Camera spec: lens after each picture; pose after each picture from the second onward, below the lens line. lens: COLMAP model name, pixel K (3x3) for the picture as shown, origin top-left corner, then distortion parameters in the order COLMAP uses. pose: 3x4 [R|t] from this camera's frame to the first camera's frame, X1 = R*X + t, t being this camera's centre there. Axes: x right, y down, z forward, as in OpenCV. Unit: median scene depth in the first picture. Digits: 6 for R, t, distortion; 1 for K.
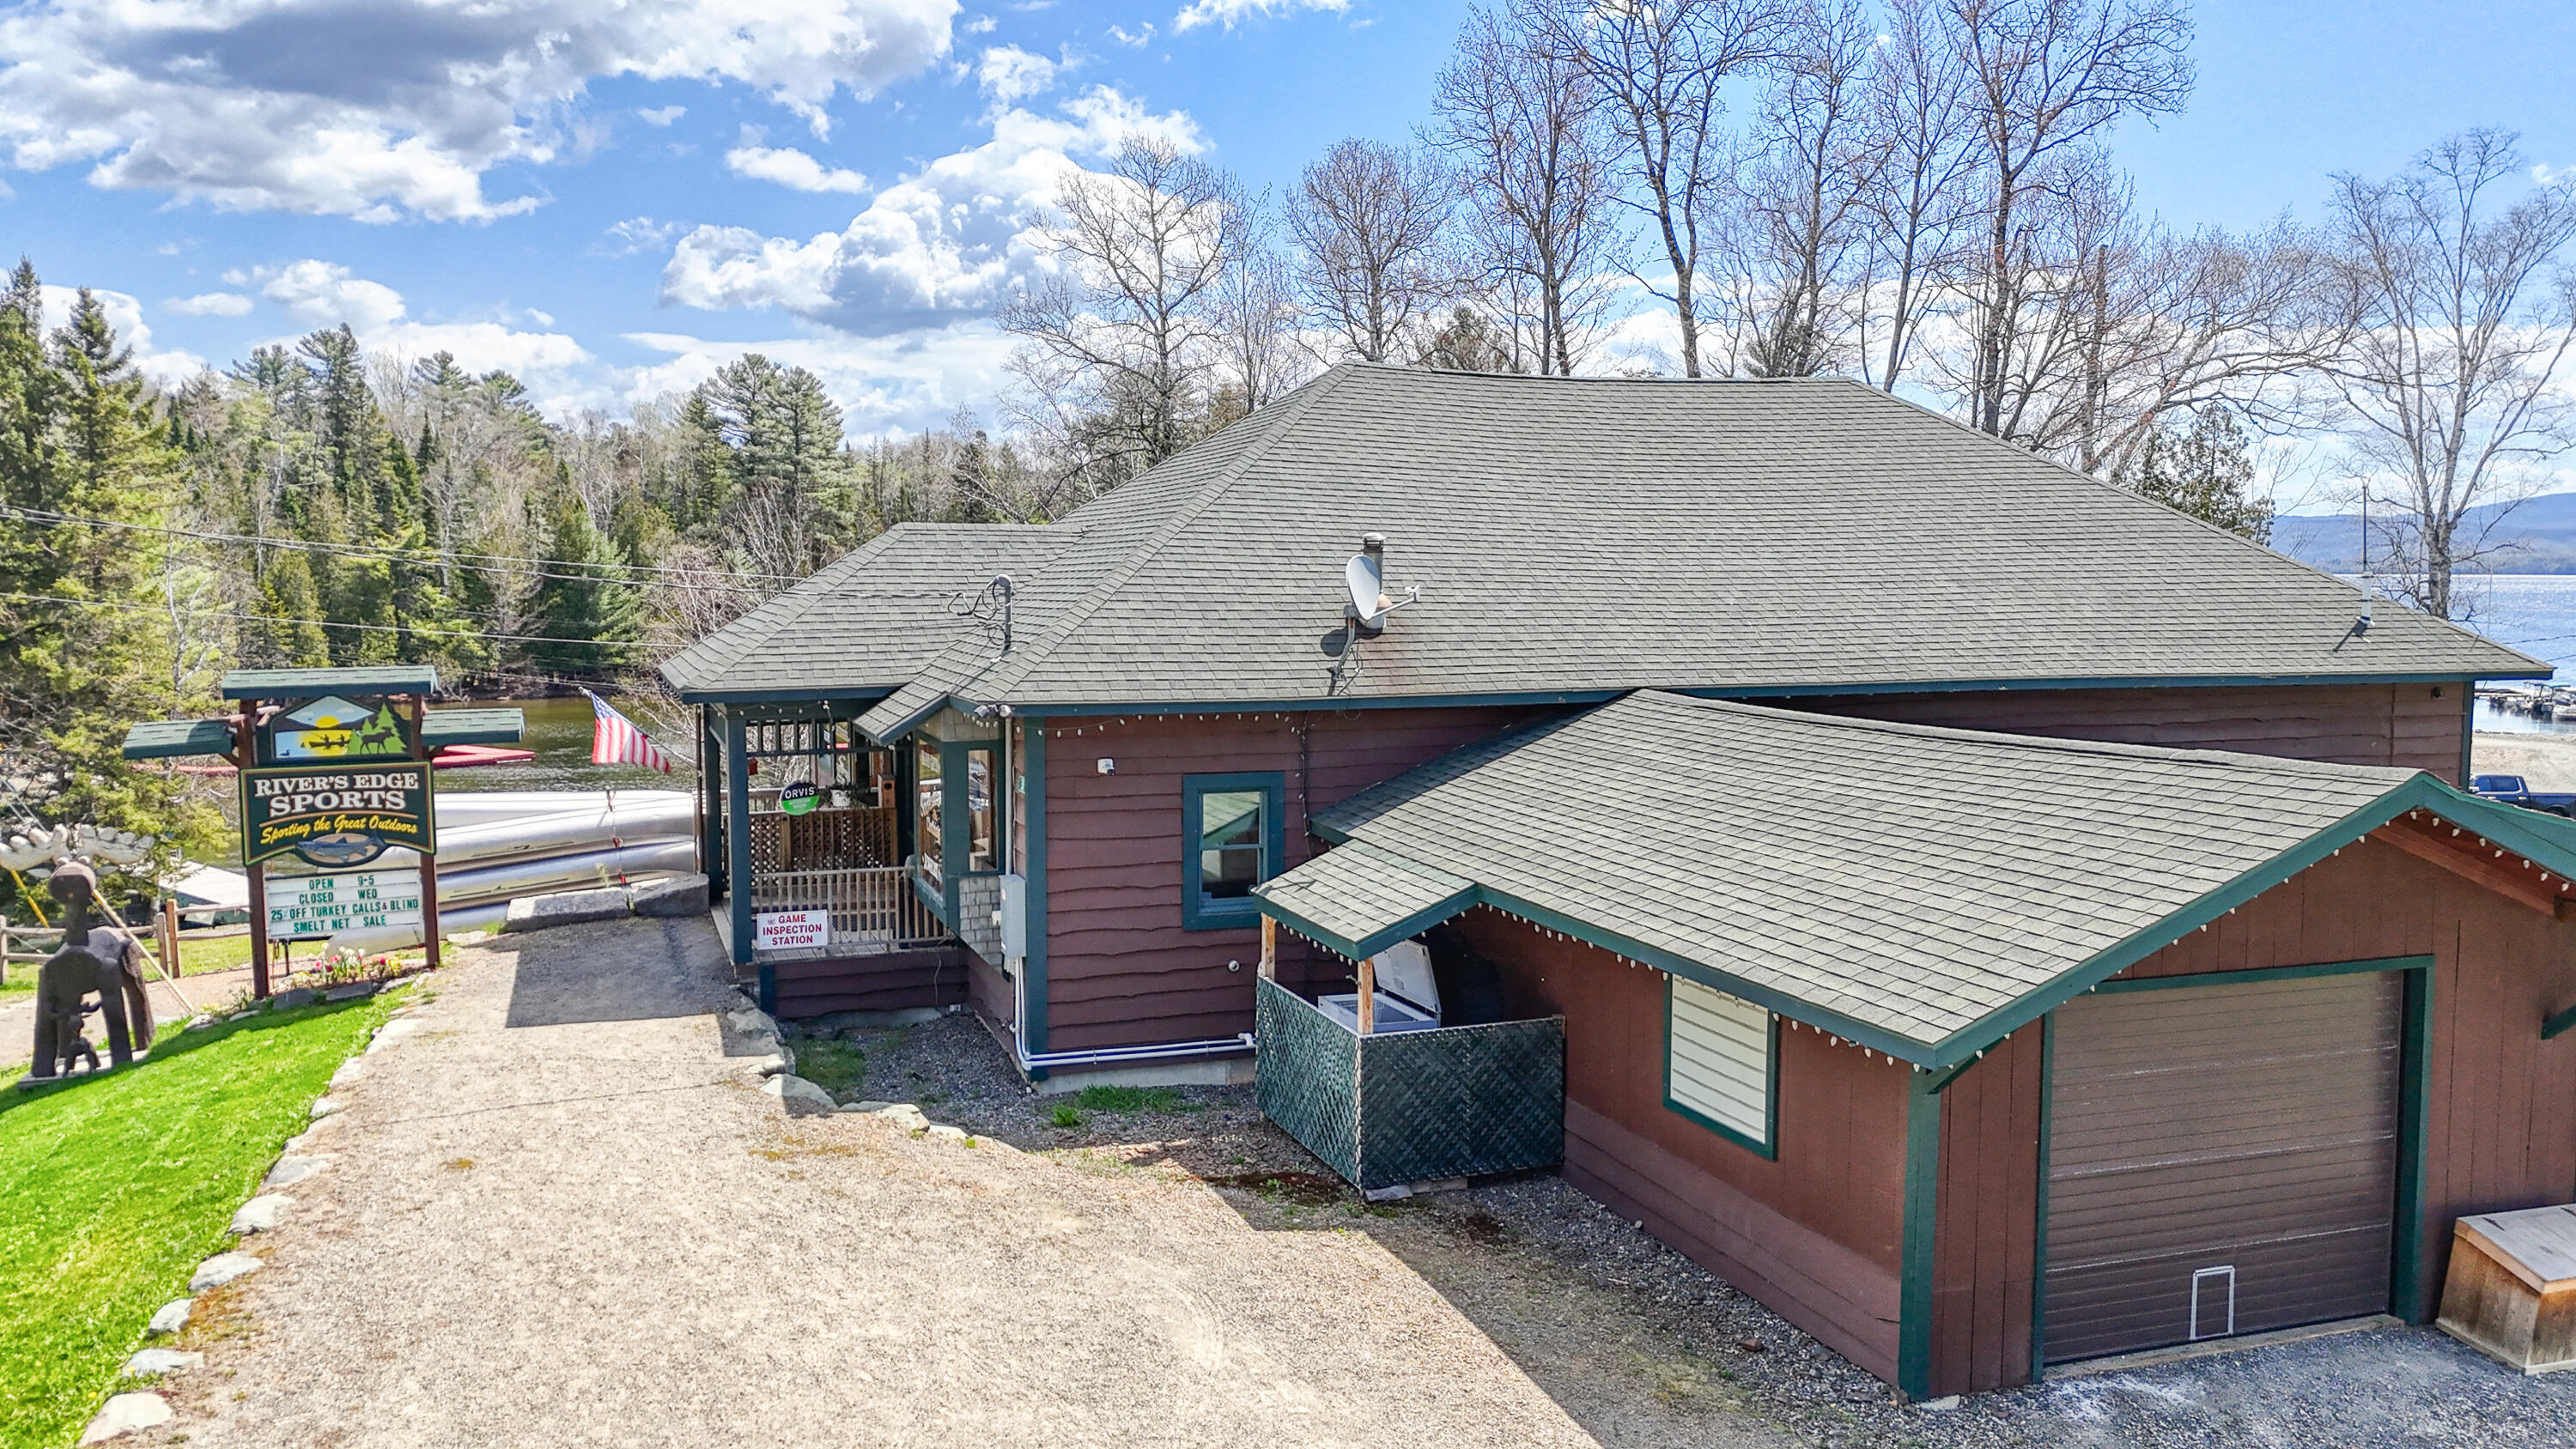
lens RADIAL K [[1874.8, 0, 1284.3], [0, 1874.8, 741.1], [0, 0, 1]] dist [0.060686, -0.005526]
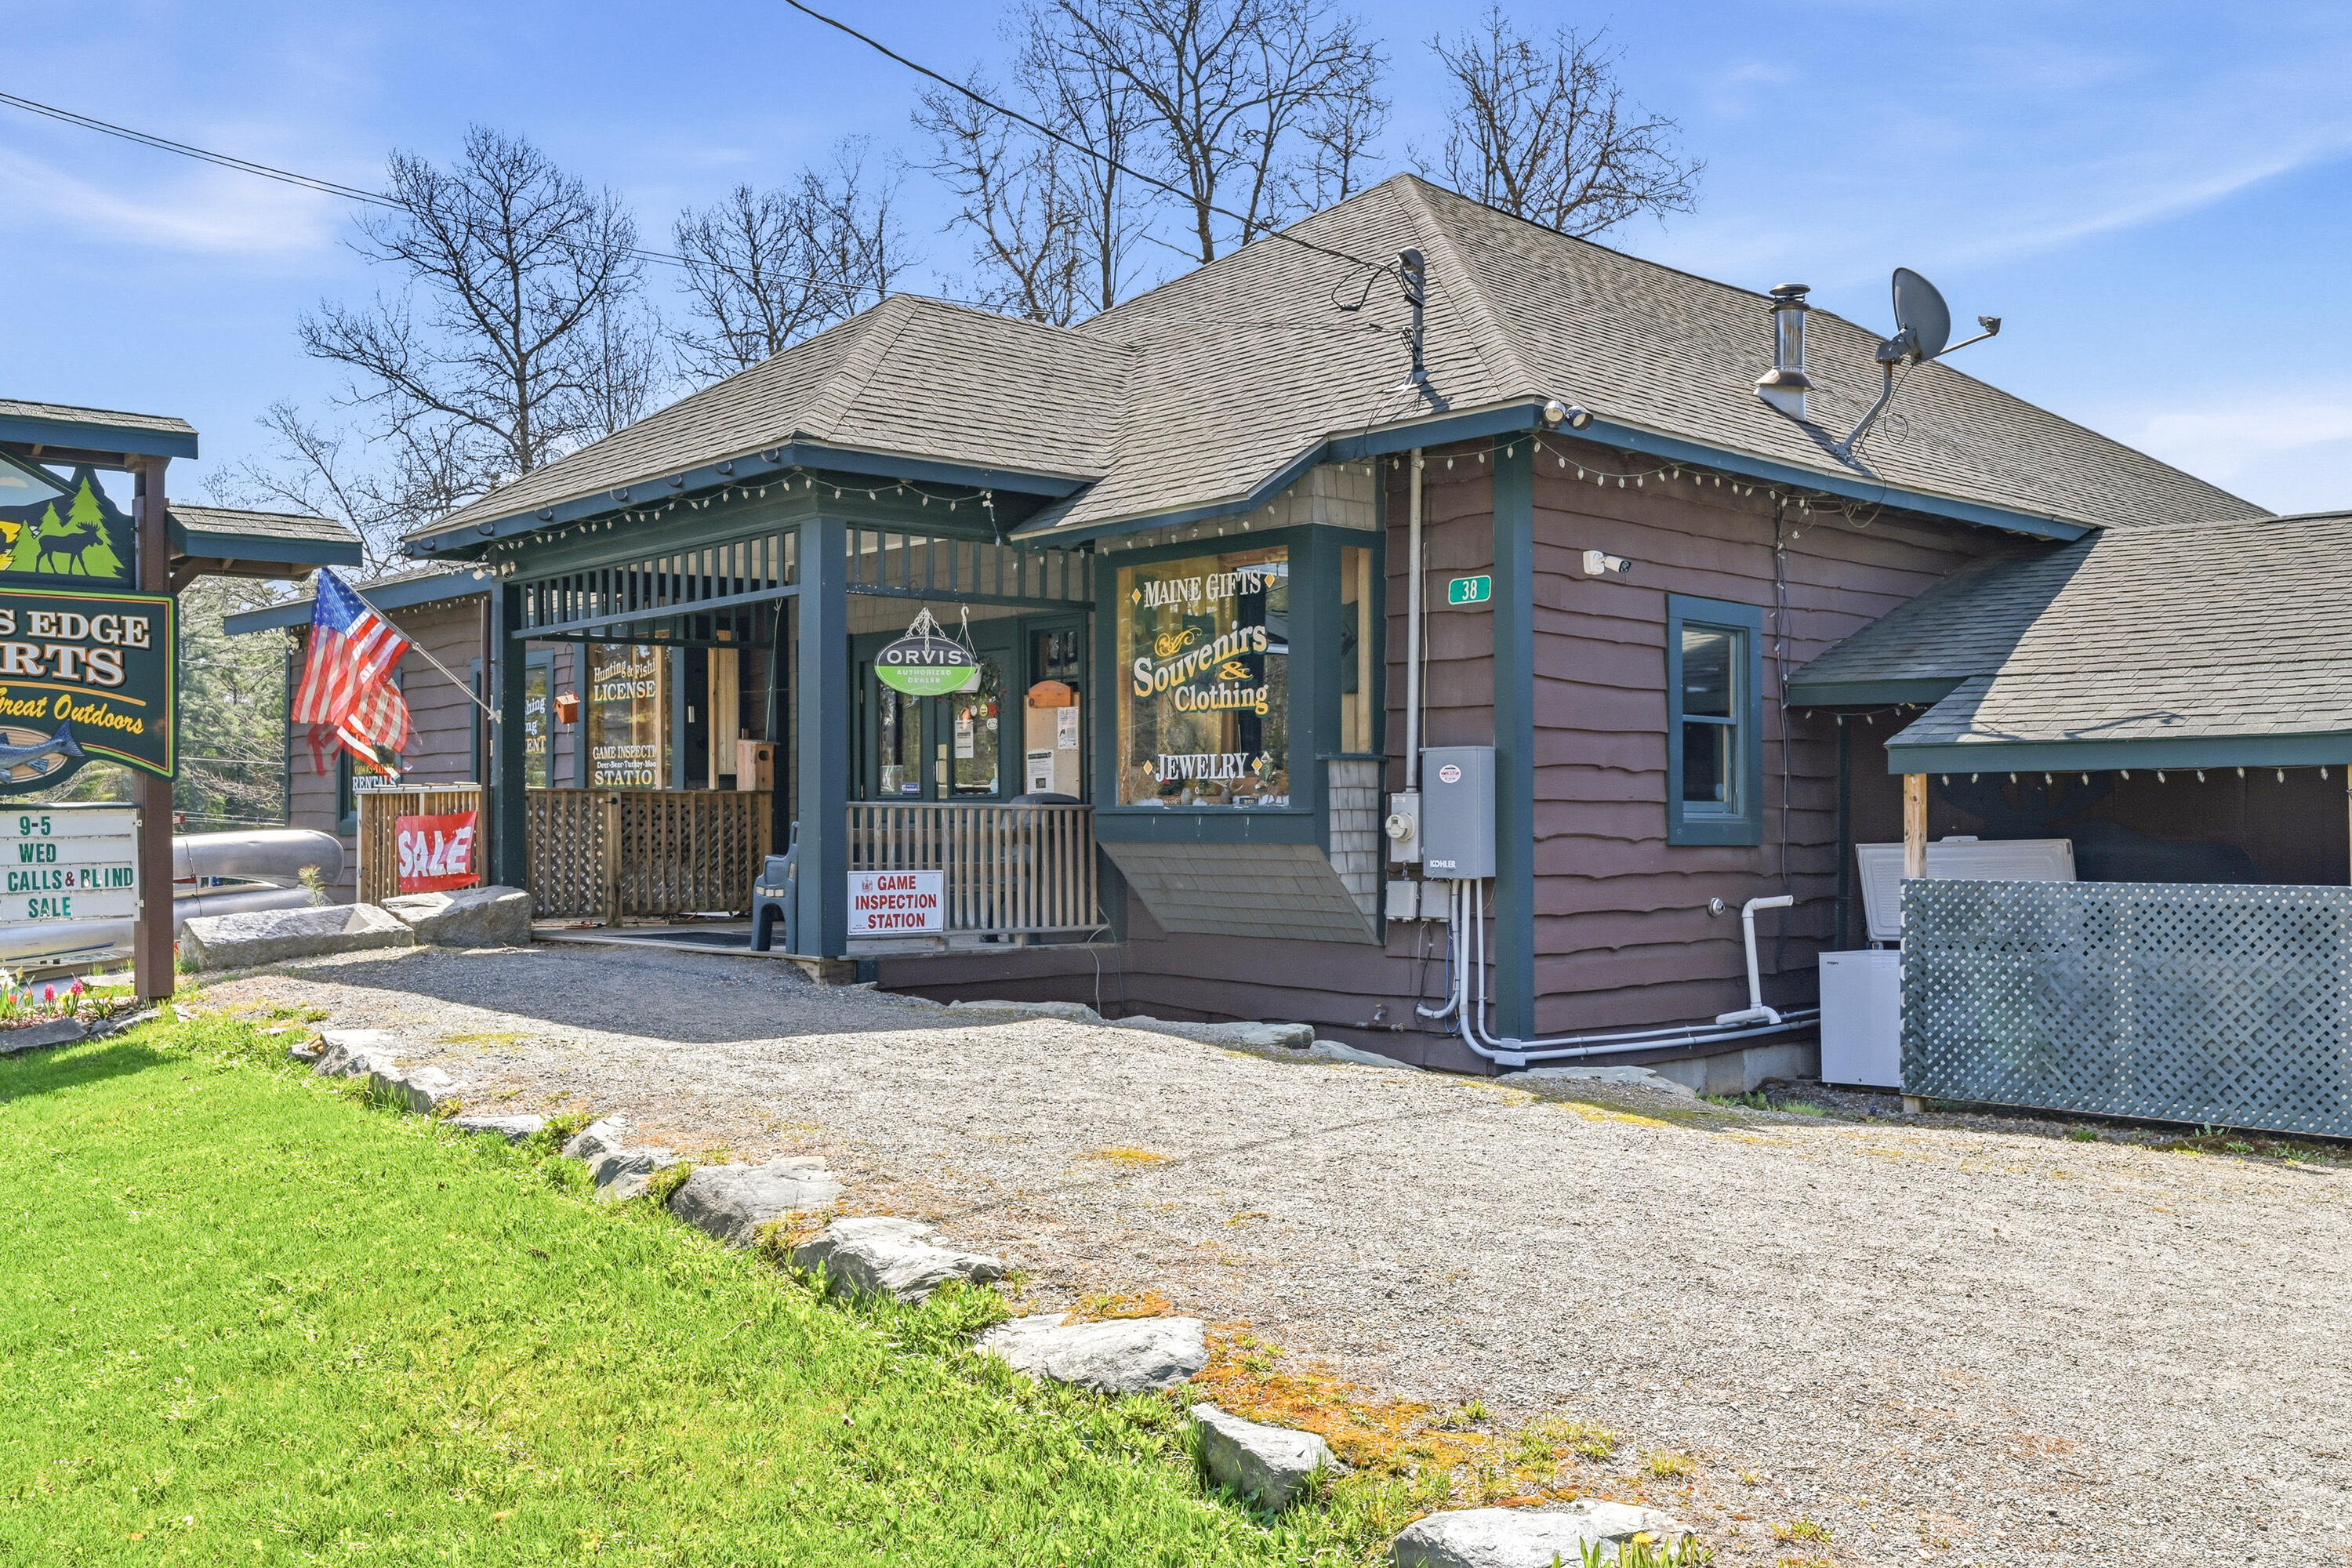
lens RADIAL K [[2046.6, 0, 1177.5], [0, 2046.6, 839.0], [0, 0, 1]] dist [-0.002296, -0.002853]
pose [[0.921072, -0.002164, 0.389387, -0.419979], [0.034079, 0.996595, -0.075075, 0.129347], [-0.387898, 0.082420, 0.918010, 0.391387]]
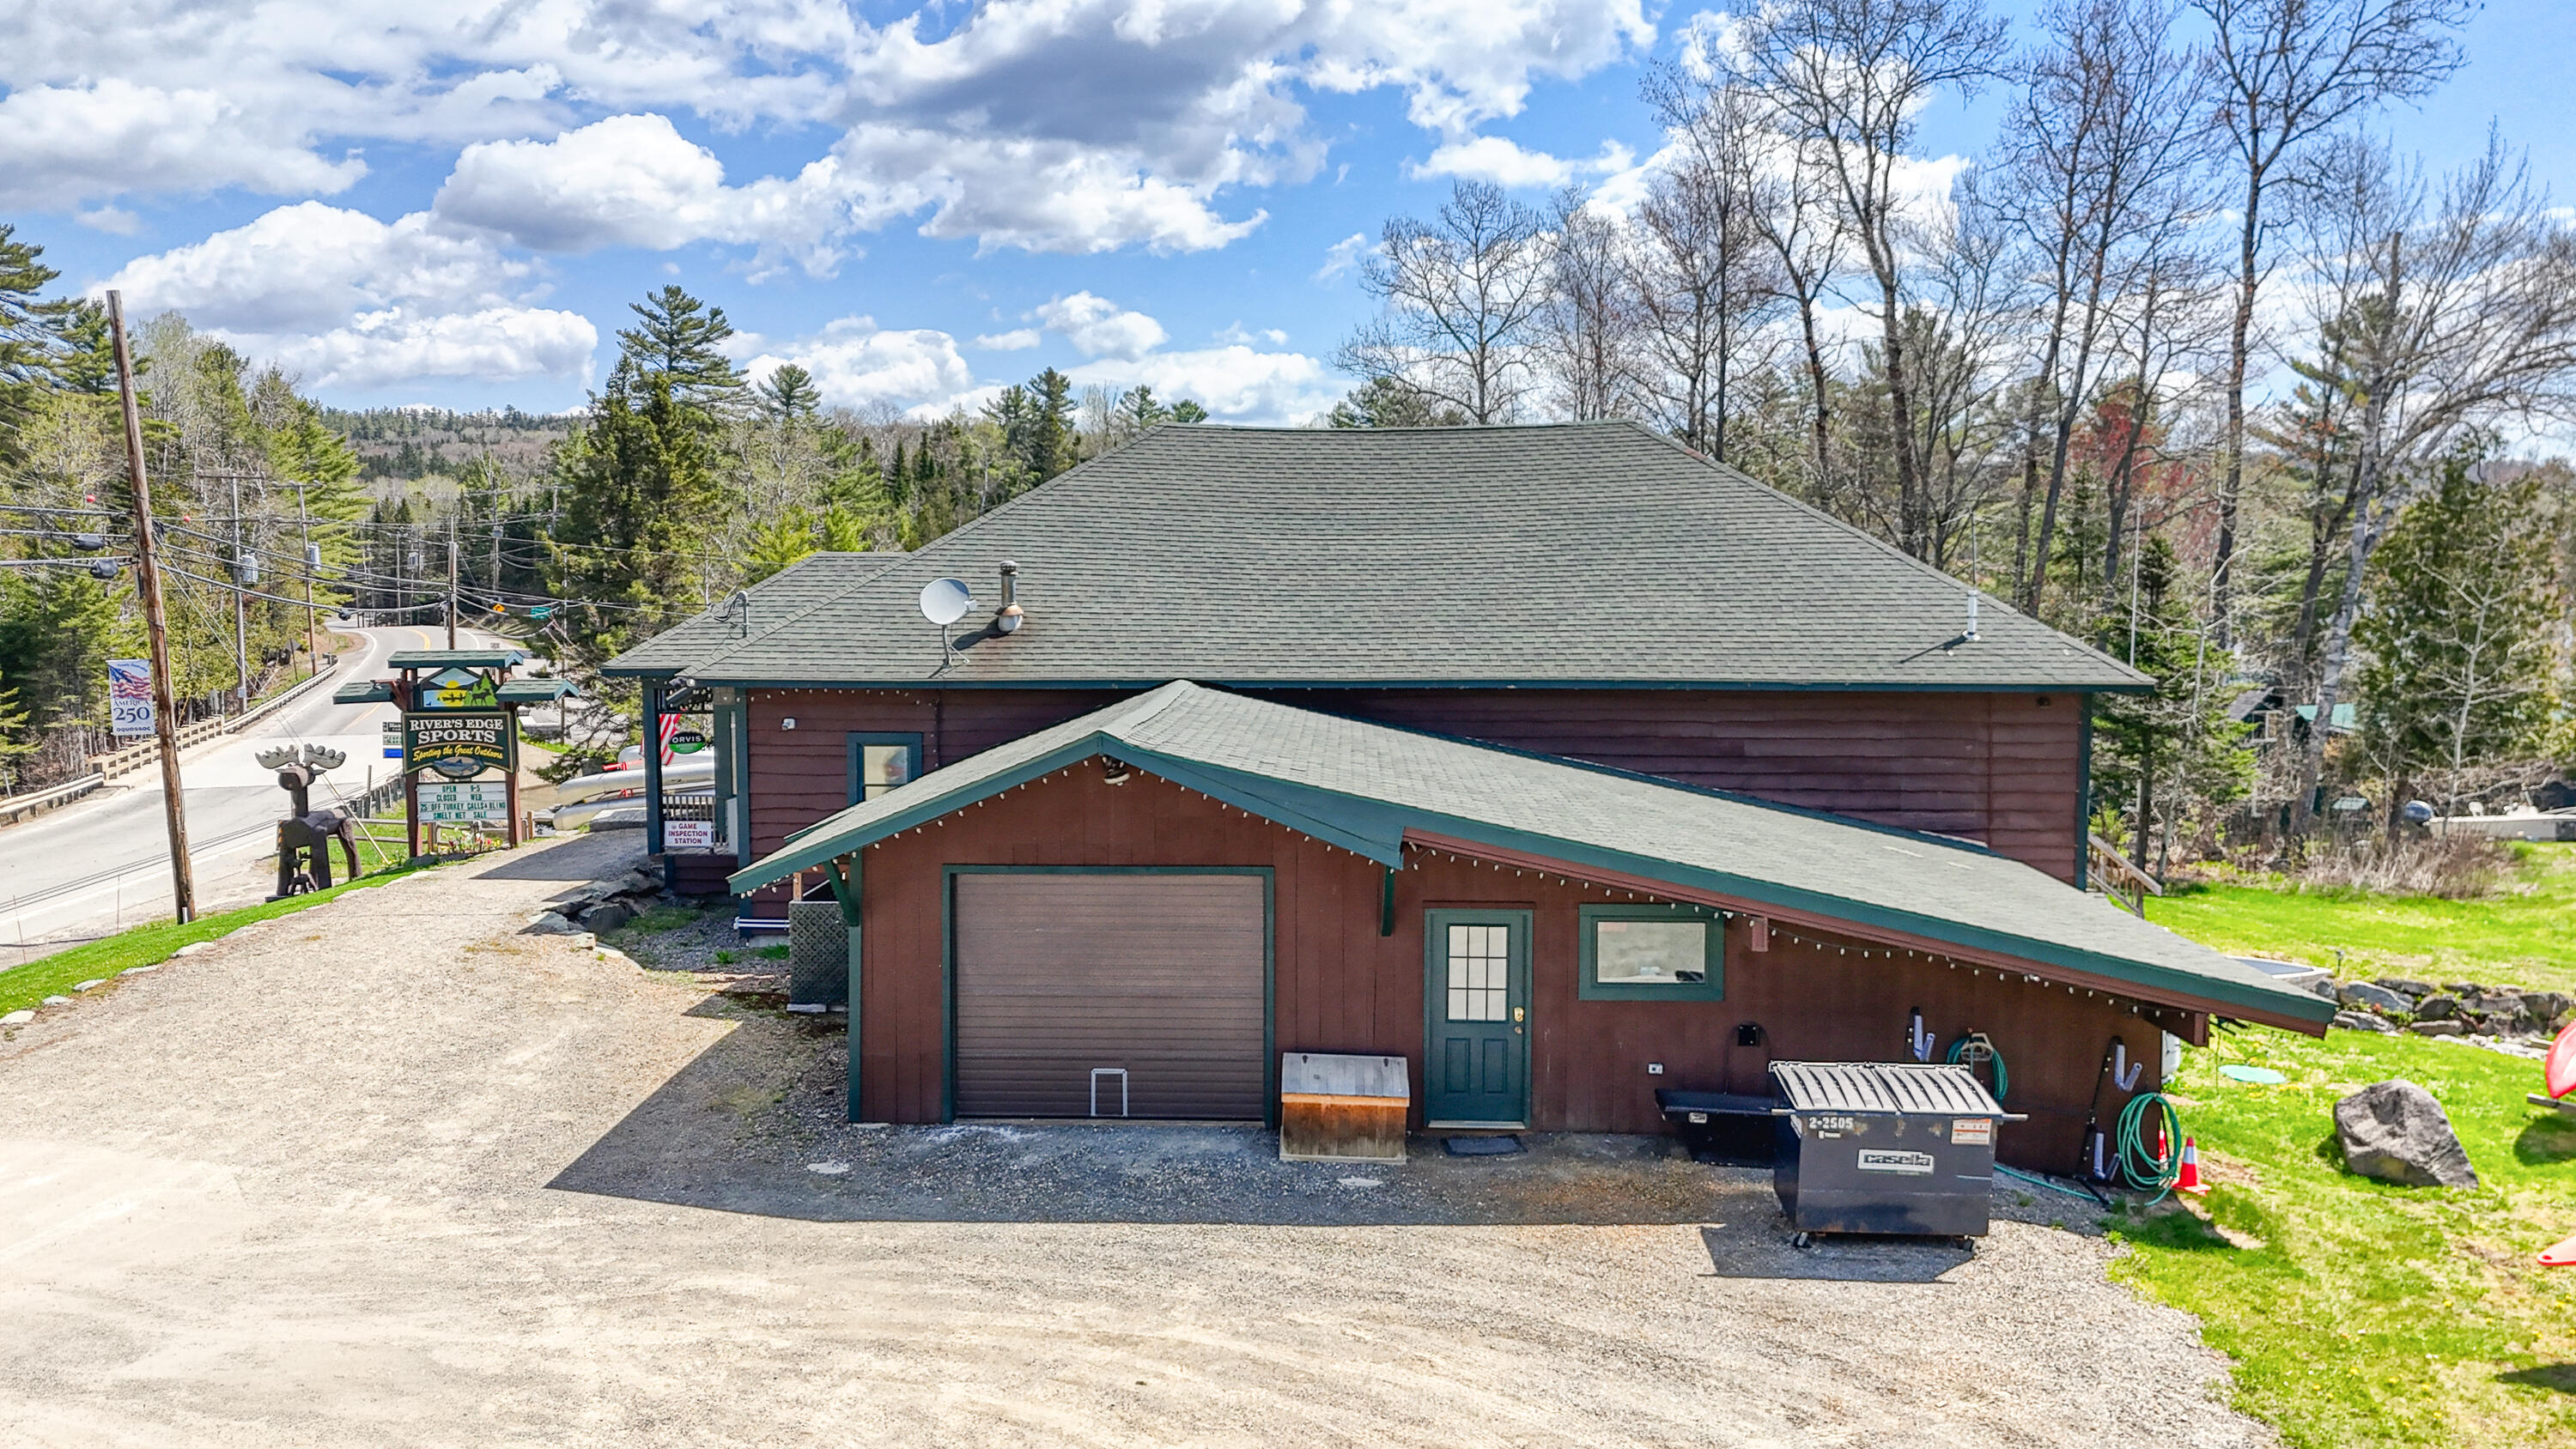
lens RADIAL K [[1874.8, 0, 1284.3], [0, 1874.8, 741.1], [0, 0, 1]] dist [0.060686, -0.005526]
pose [[0.929528, 0.032967, -0.367275, 0.694520], [-0.033266, 0.999431, 0.005520, 0.005061], [0.367248, 0.007087, 0.930096, -0.187469]]
